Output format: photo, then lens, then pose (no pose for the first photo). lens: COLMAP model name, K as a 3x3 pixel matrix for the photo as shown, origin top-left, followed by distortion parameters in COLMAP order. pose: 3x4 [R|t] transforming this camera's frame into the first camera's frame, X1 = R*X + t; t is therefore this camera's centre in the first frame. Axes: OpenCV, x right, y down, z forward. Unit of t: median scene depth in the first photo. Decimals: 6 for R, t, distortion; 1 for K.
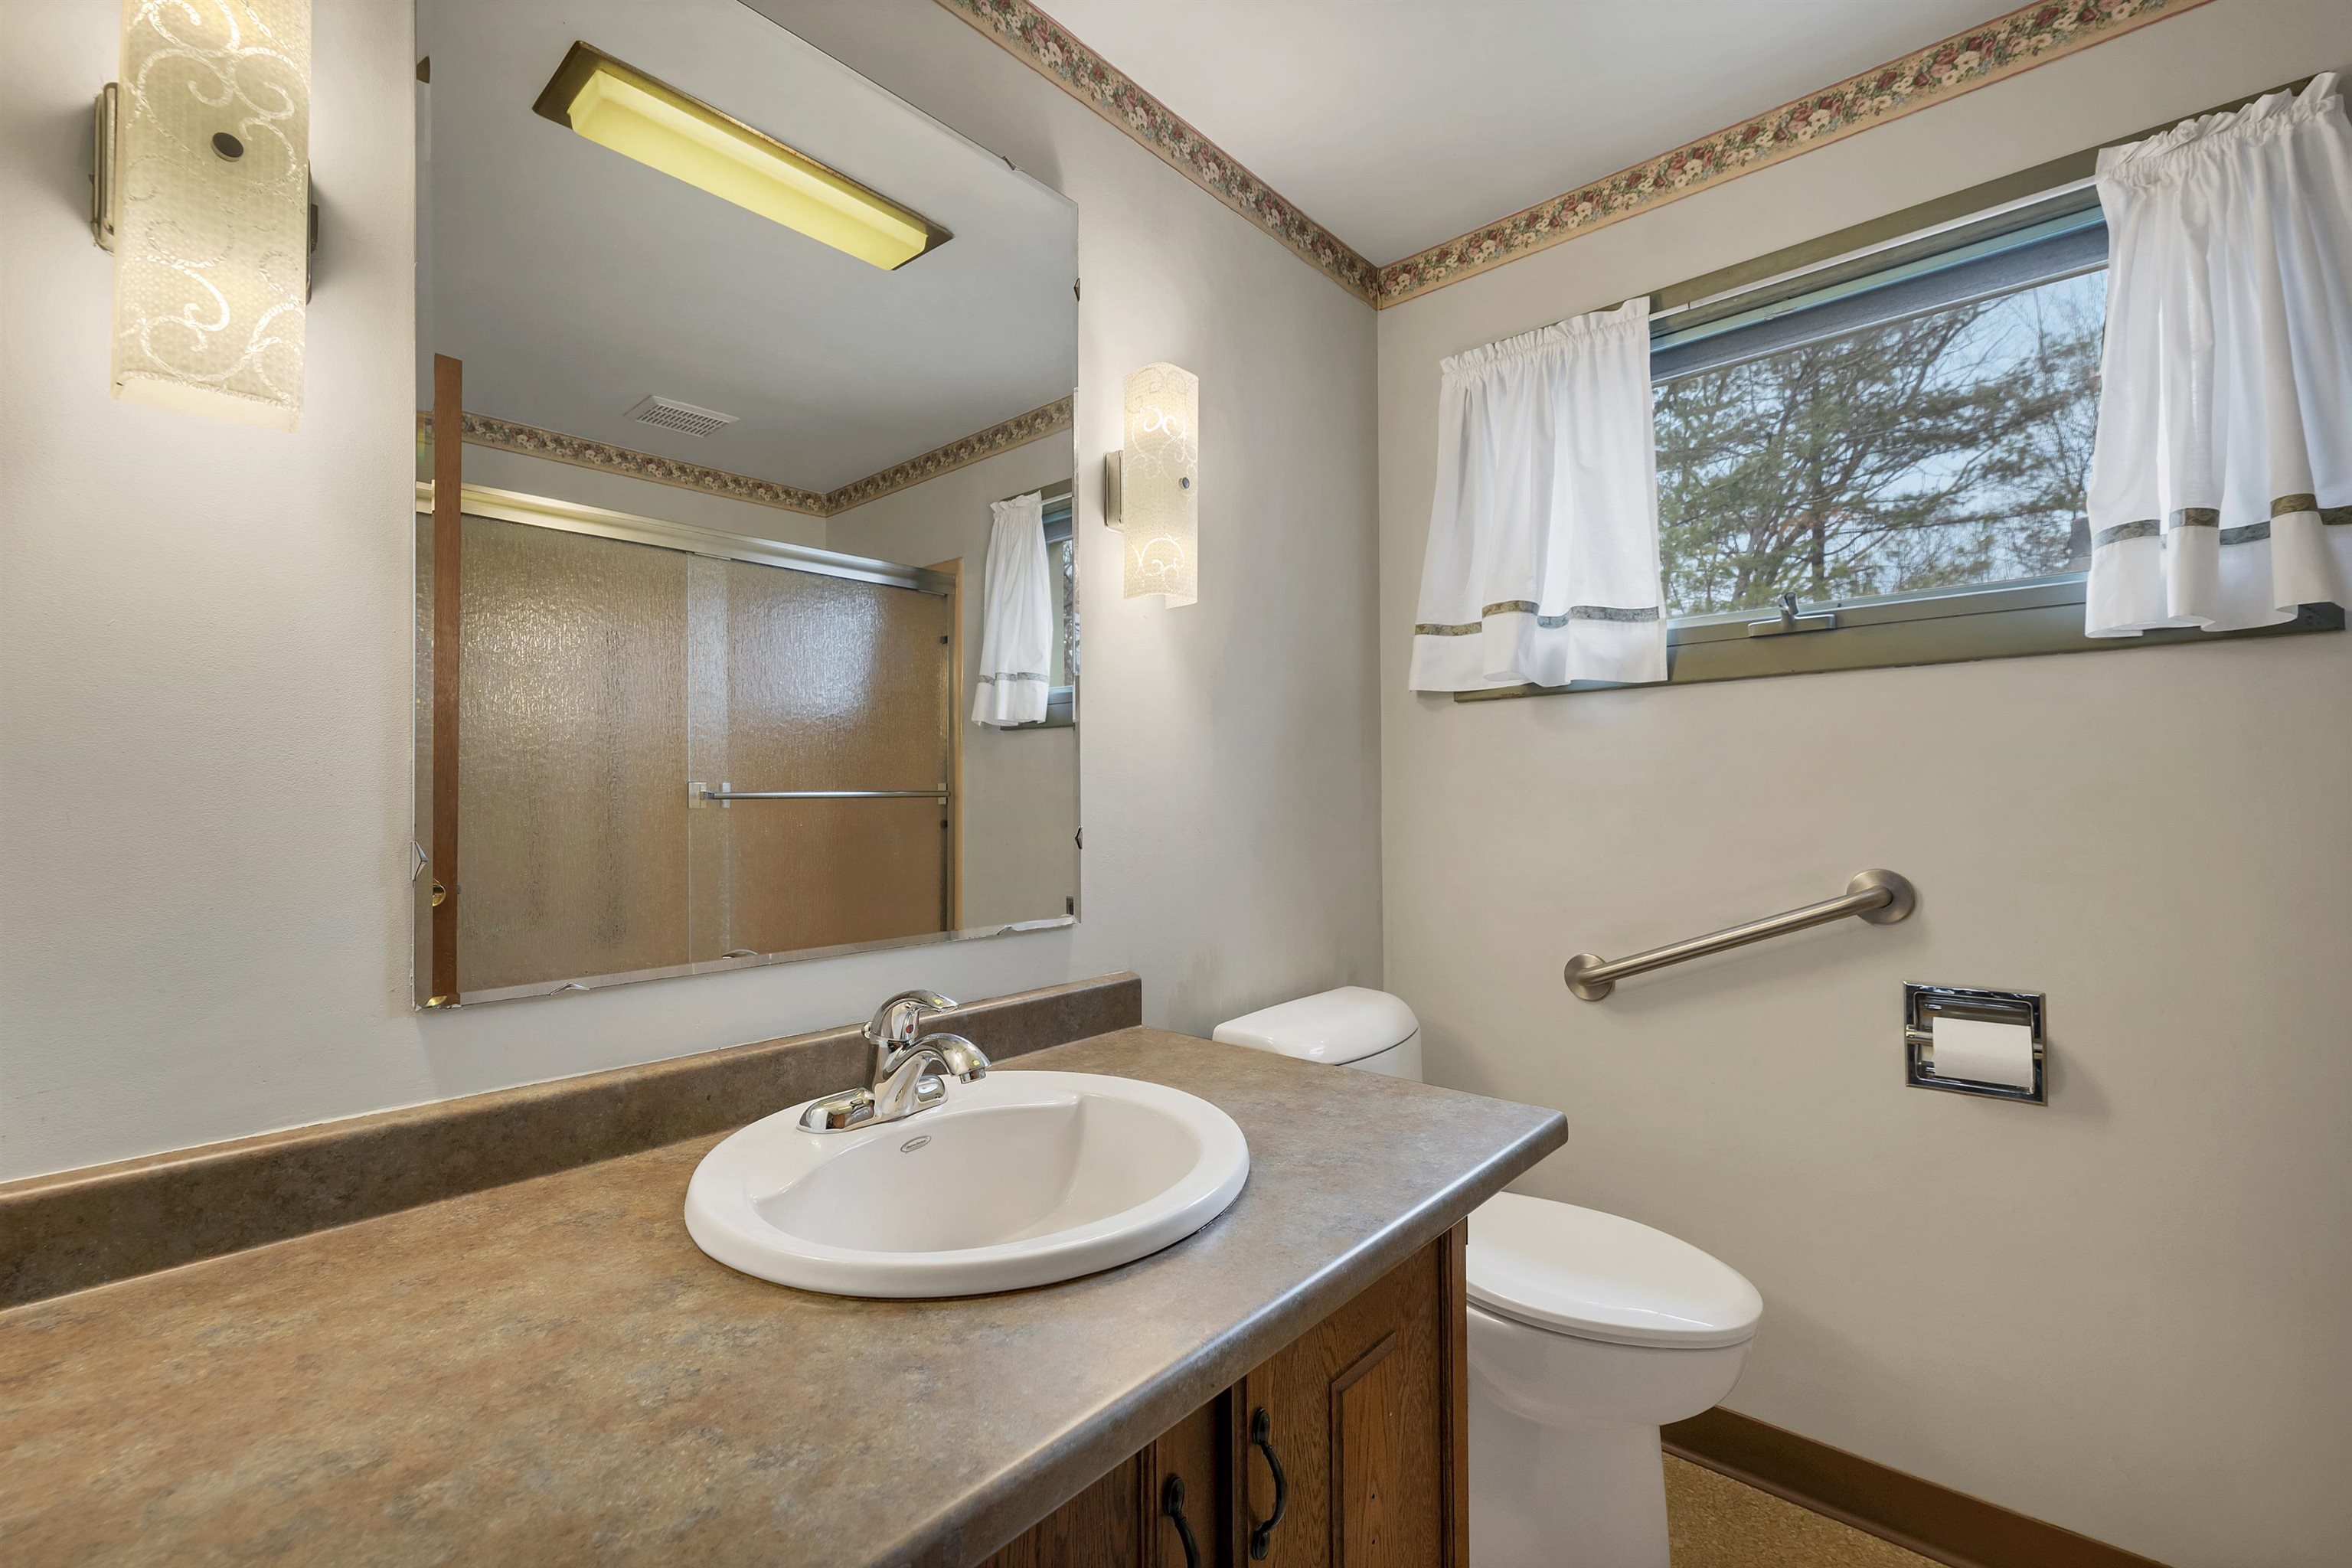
lens RADIAL K [[992.8, 0, 1173.2], [0, 992.8, 787.7], [0, 0, 1]] dist [-0.003024, 0.001045]
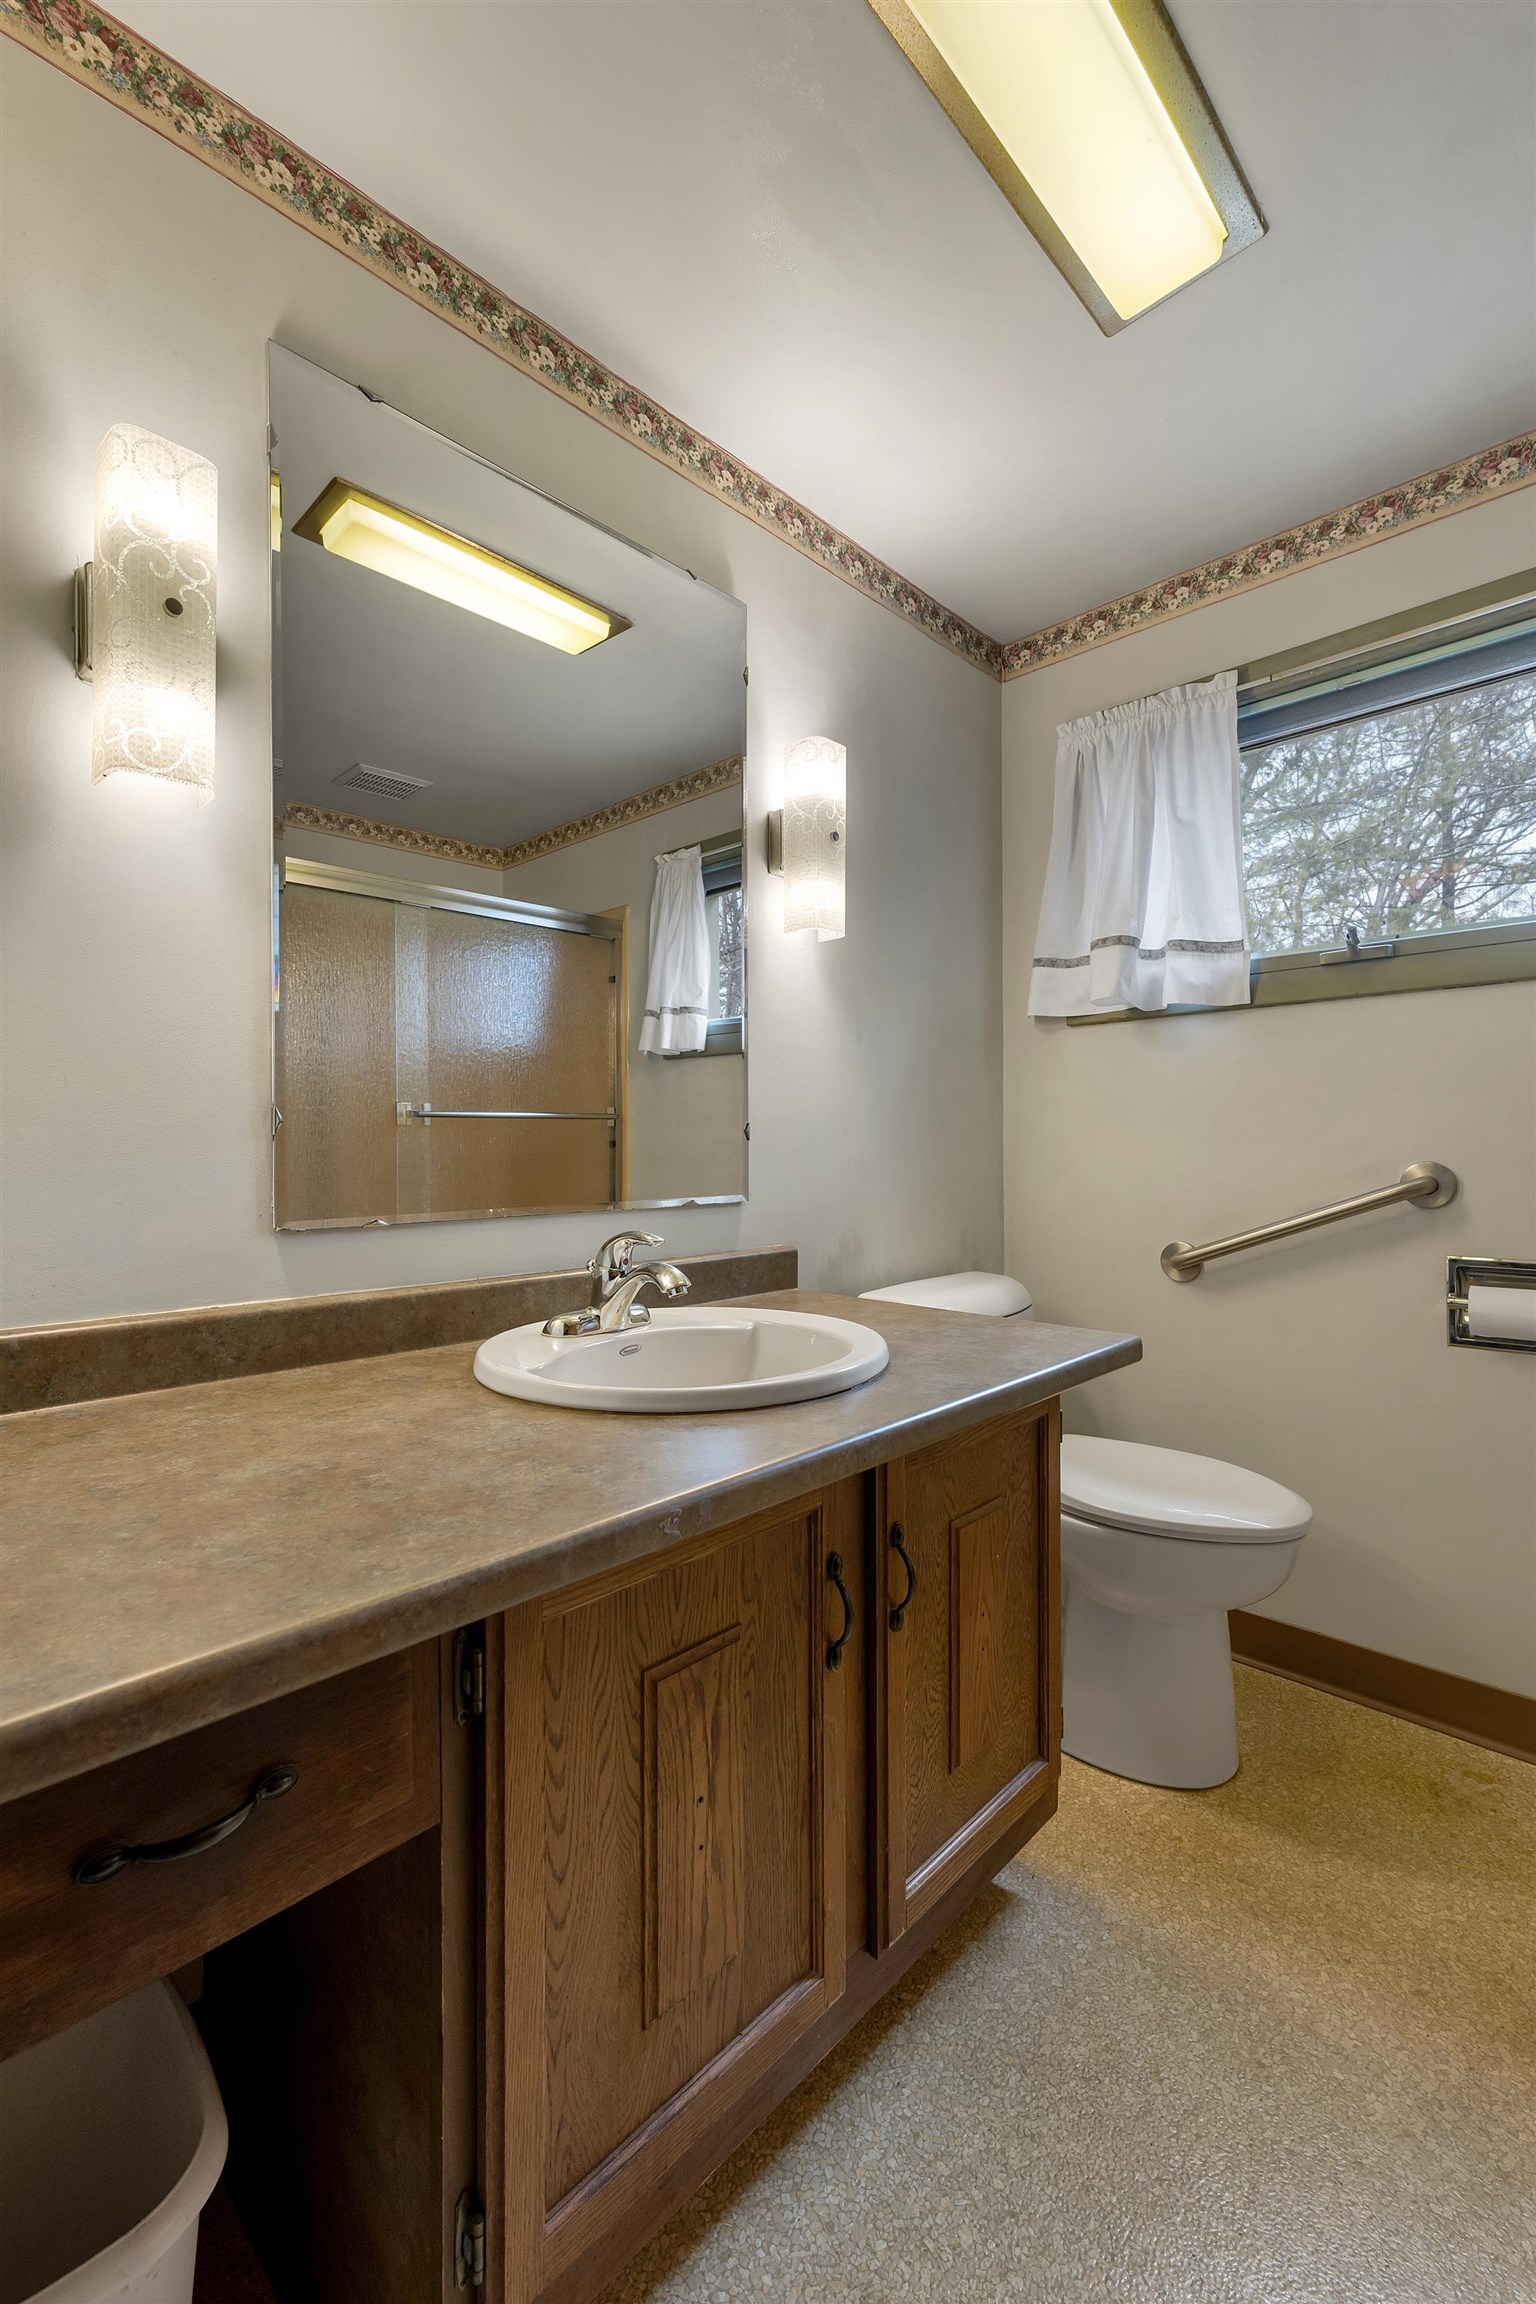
lens RADIAL K [[972.5, 0, 772.6], [0, 972.5, 1147.8], [0, 0, 1]] dist [-0.003024, 0.001045]
pose [[0.999279, 0.002048, -0.037908, -0.018093], [-0.001574, 0.999920, 0.012532, 0.054553], [0.037931, -0.012463, 0.999203, -0.181681]]
